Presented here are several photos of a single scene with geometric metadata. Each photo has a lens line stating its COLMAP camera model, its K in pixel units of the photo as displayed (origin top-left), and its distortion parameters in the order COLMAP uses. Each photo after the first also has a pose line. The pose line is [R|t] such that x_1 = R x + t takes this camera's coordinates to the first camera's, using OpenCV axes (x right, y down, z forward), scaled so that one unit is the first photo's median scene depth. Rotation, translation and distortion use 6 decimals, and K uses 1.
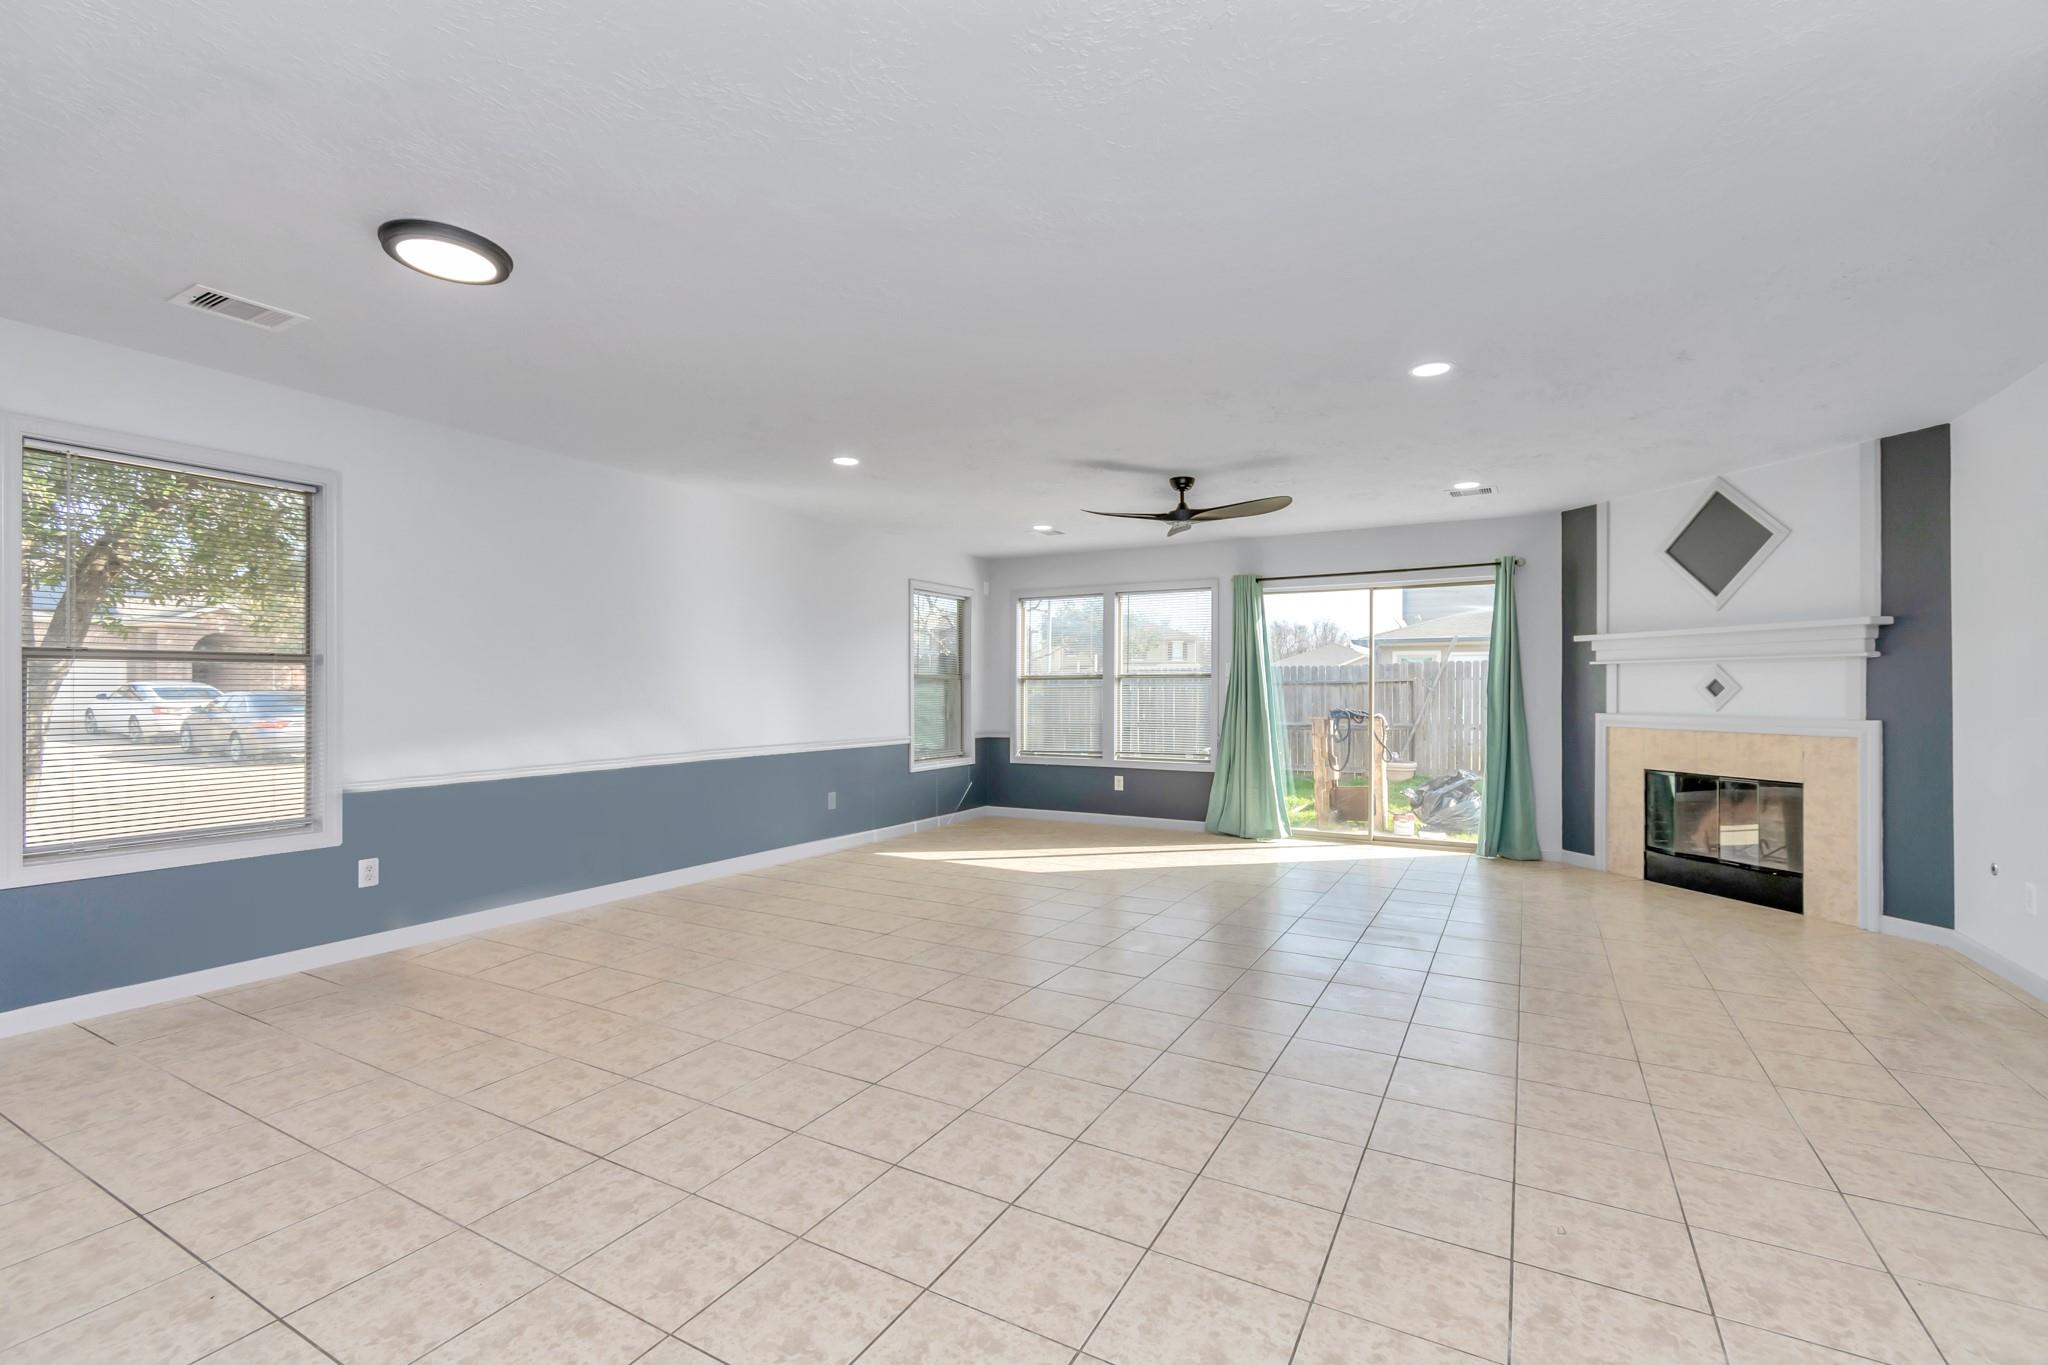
lens RADIAL K [[900.0, 0, 1026.5], [0, 900.0, 686.1], [0, 0, 1]] dist [-0.000380, -0.000085]
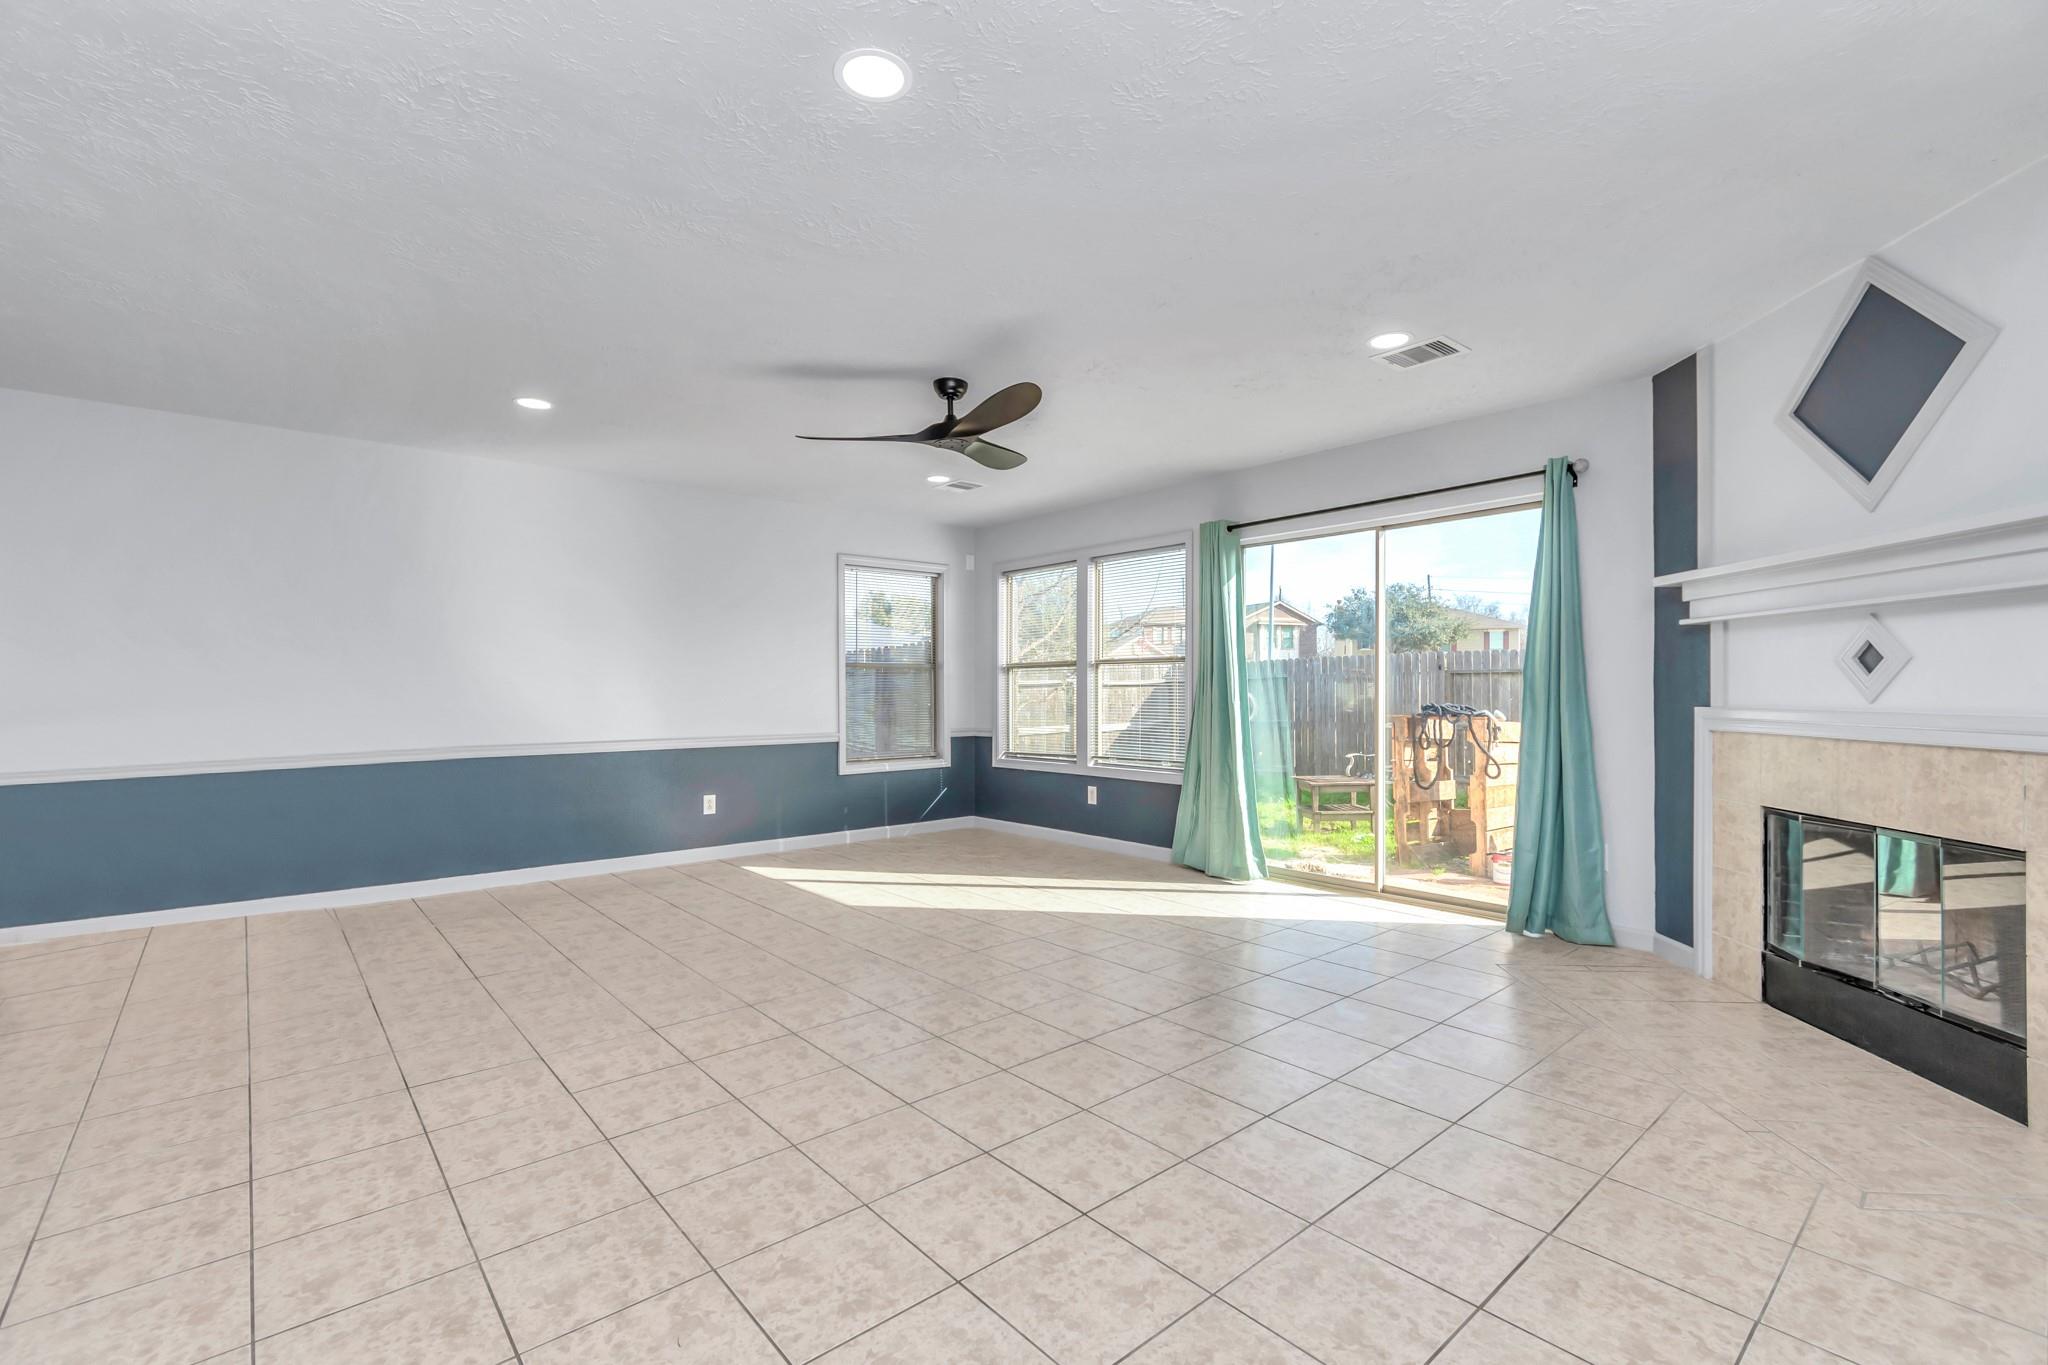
lens RADIAL K [[896.9, 0, 1035.8], [0, 896.9, 687.7], [0, 0, 1]] dist [-0.000449, -0.000257]
pose [[0.943158, -0.004442, -0.332316, 0.396508], [0.004991, 0.999987, 0.000799, 0.013855], [0.332308, -0.002413, 0.943168, 0.283991]]
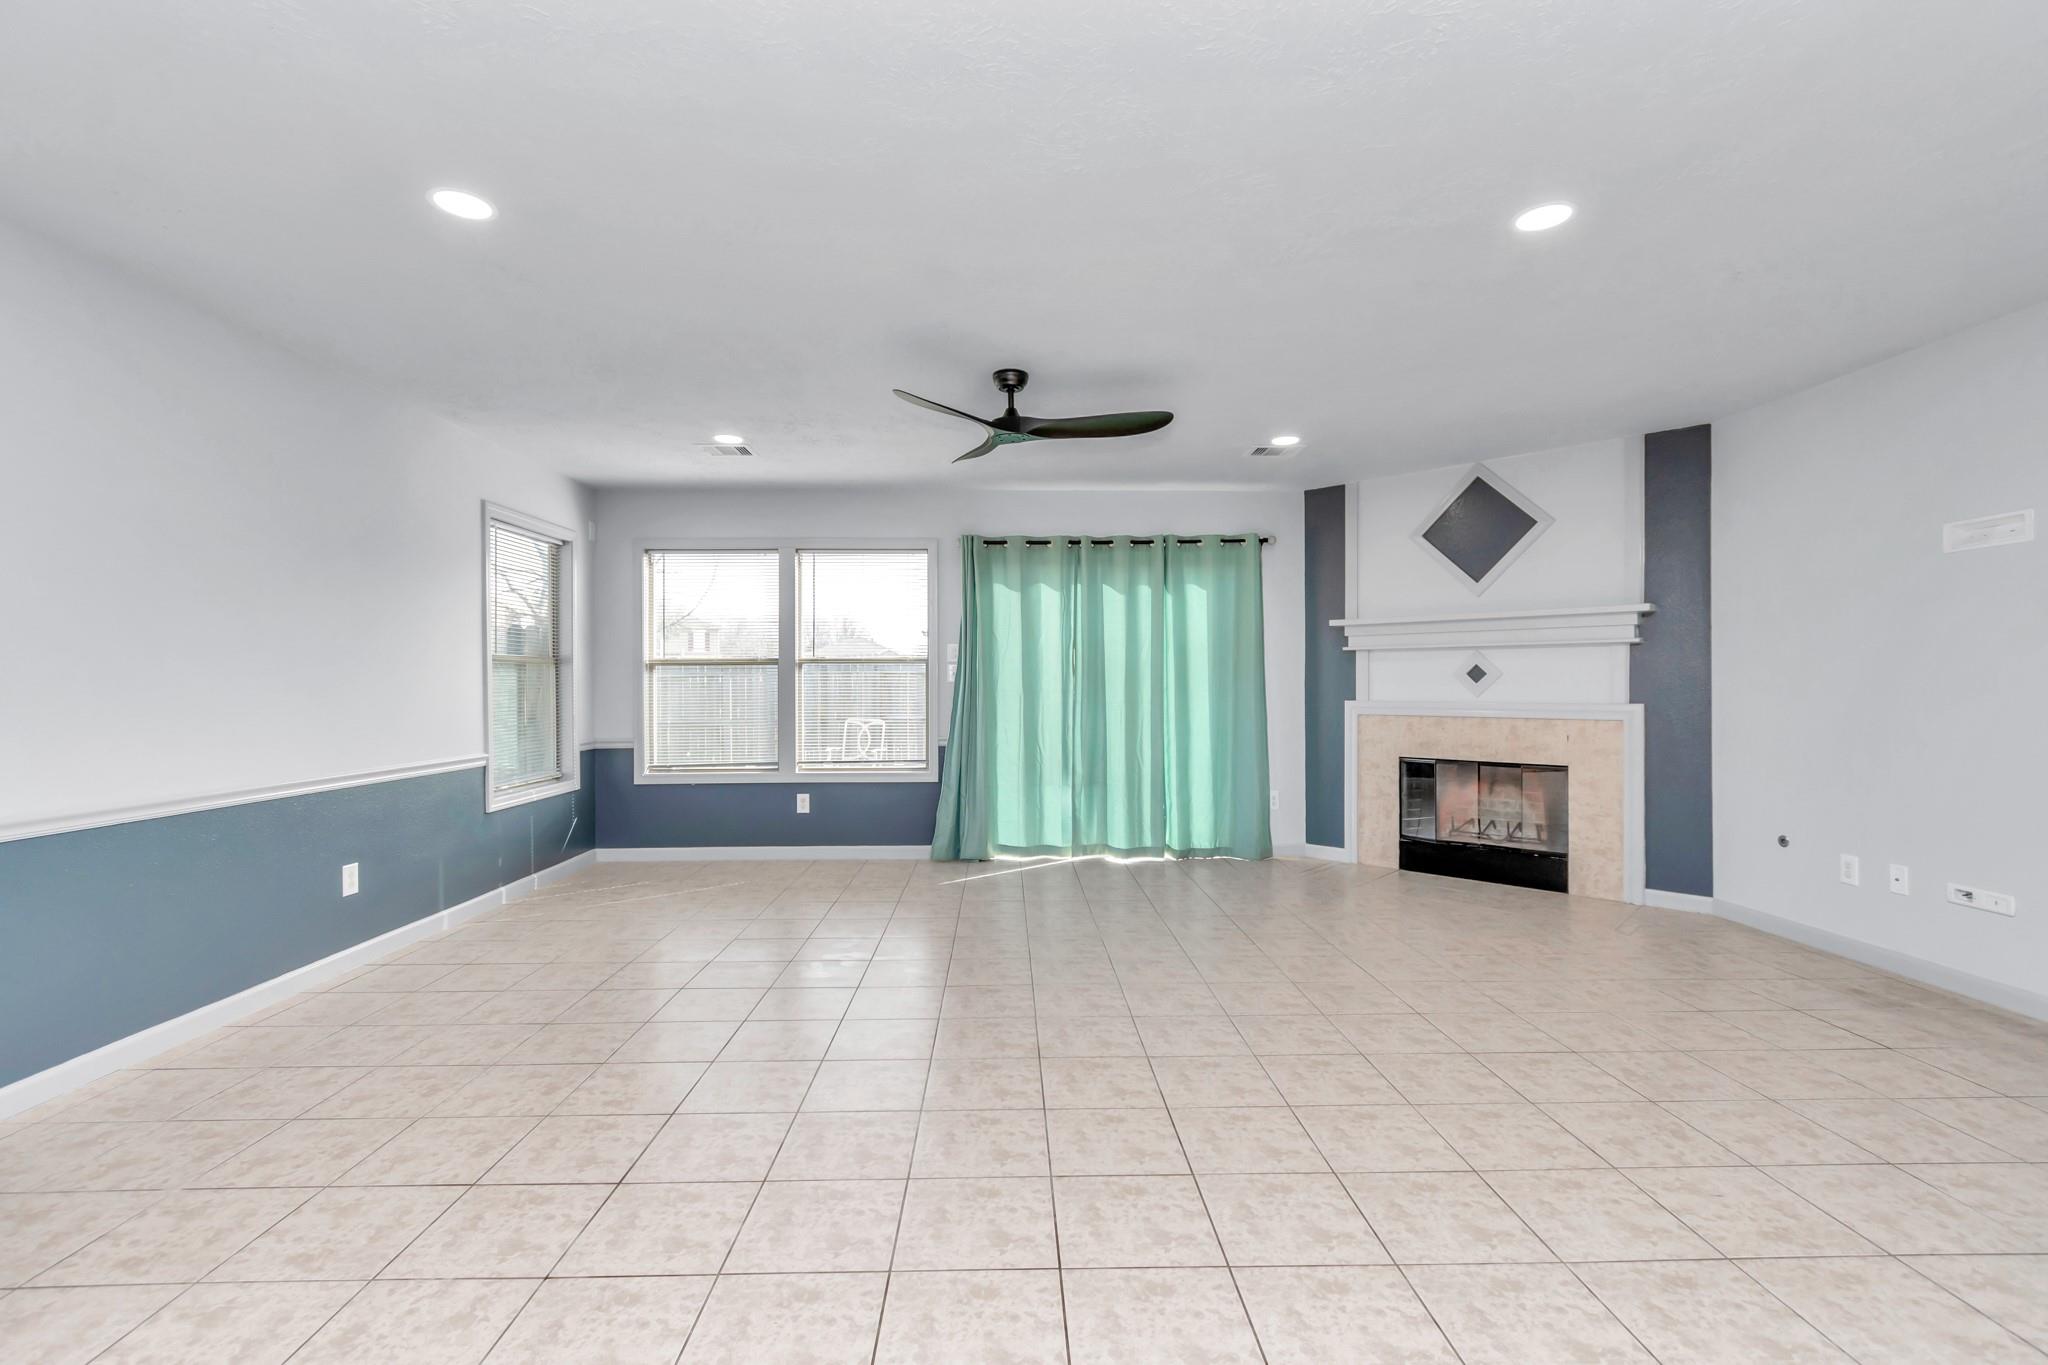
lens RADIAL K [[888.5, 0, 1021.4], [0, 888.5, 690.1], [0, 0, 1]] dist [0.004564, 0.000106]
pose [[0.861412, -0.007983, 0.507844, -0.143507], [0.002233, 0.999926, 0.011930, 0.006070], [-0.507902, -0.009142, 0.861366, 0.333534]]
